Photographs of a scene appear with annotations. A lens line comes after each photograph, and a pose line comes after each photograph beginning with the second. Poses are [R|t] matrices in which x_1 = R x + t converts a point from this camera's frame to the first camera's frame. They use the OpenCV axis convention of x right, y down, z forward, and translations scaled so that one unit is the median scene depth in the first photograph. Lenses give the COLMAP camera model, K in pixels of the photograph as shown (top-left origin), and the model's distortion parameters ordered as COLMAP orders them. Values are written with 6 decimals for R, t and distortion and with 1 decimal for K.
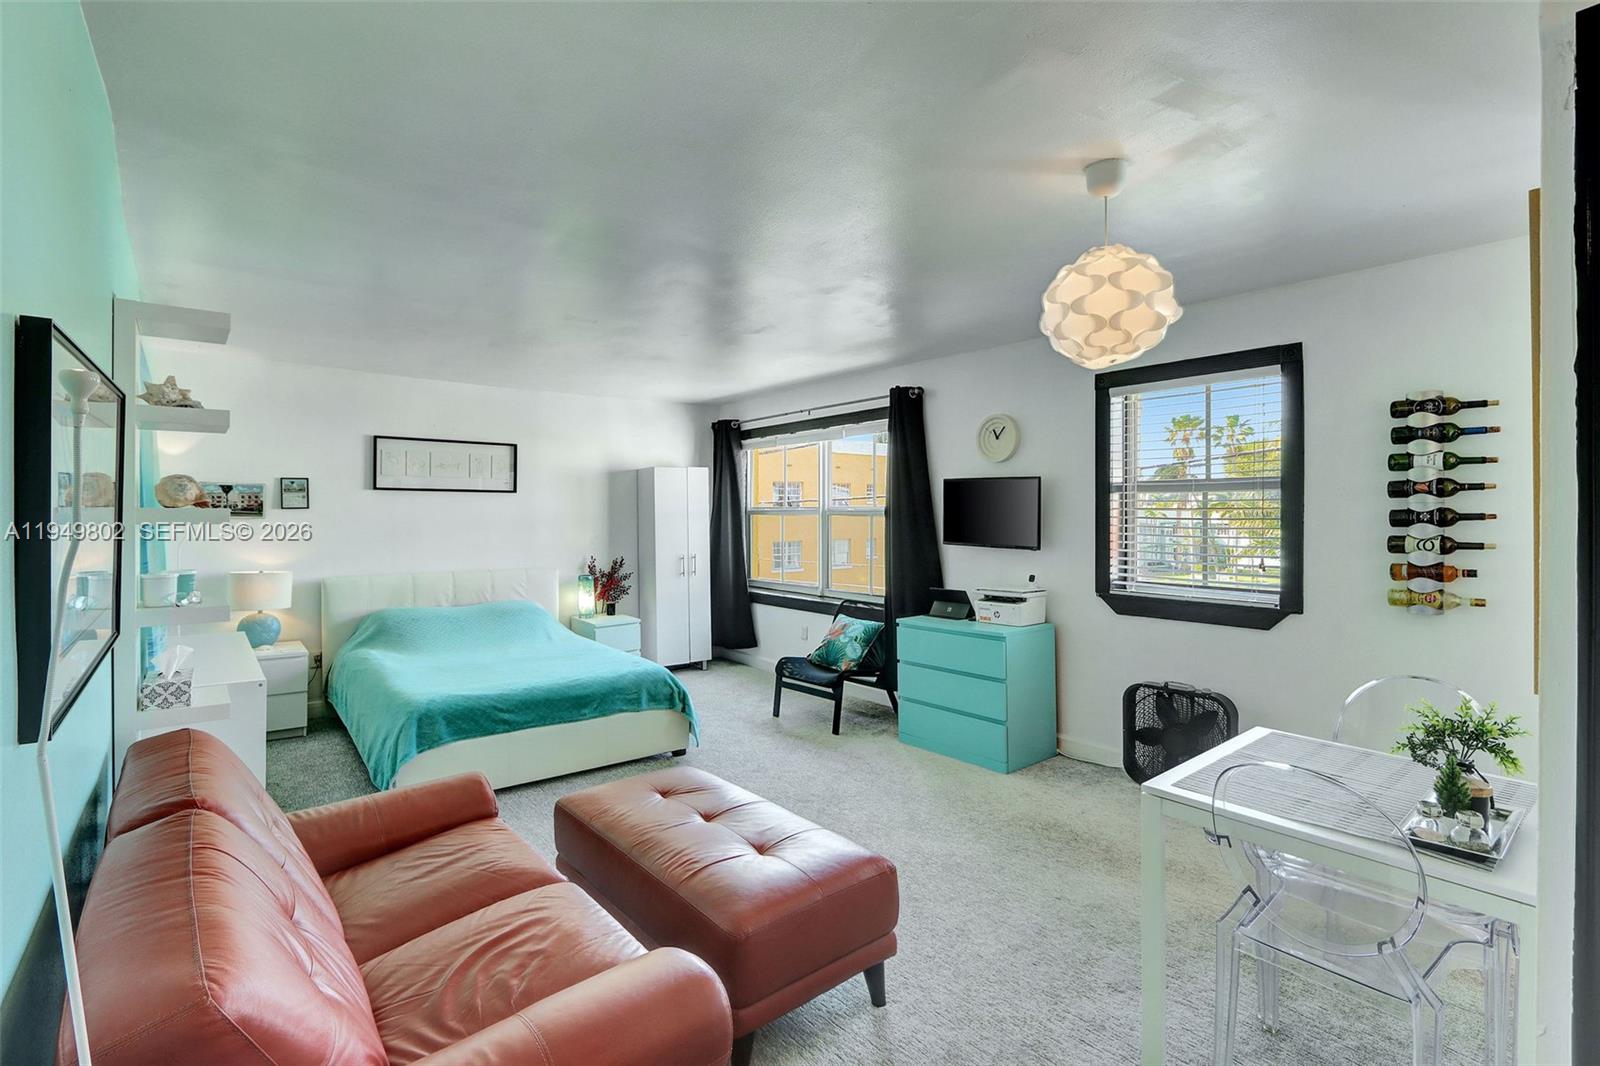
lens RADIAL K [[759.3, 0, 791.3], [0, 759.3, 523.4], [0, 0, 1]] dist [-0.009517, 0.000333]
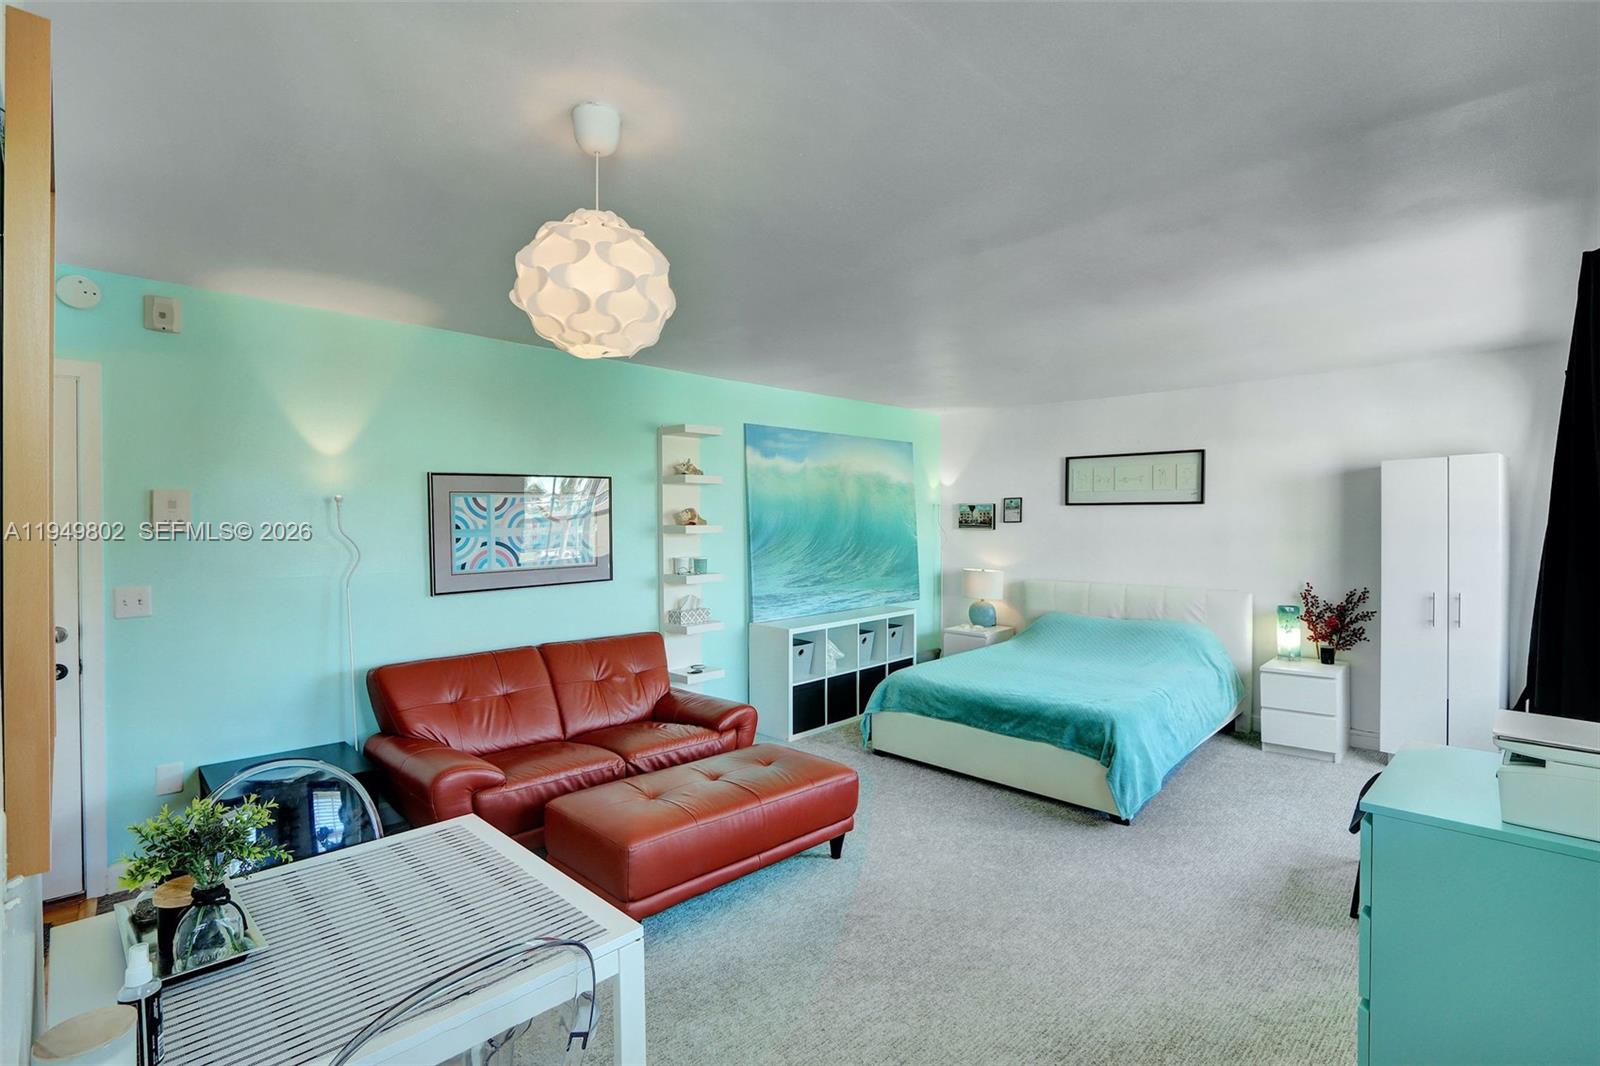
lens RADIAL K [[759.3, 0, 791.3], [0, 759.3, 523.4], [0, 0, 1]] dist [-0.009517, 0.000333]
pose [[0.118071, -0.000860, -0.993005, 0.519692], [-0.015251, 0.999880, -0.002679, -0.008388], [0.992888, 0.015461, 0.118044, 0.460800]]
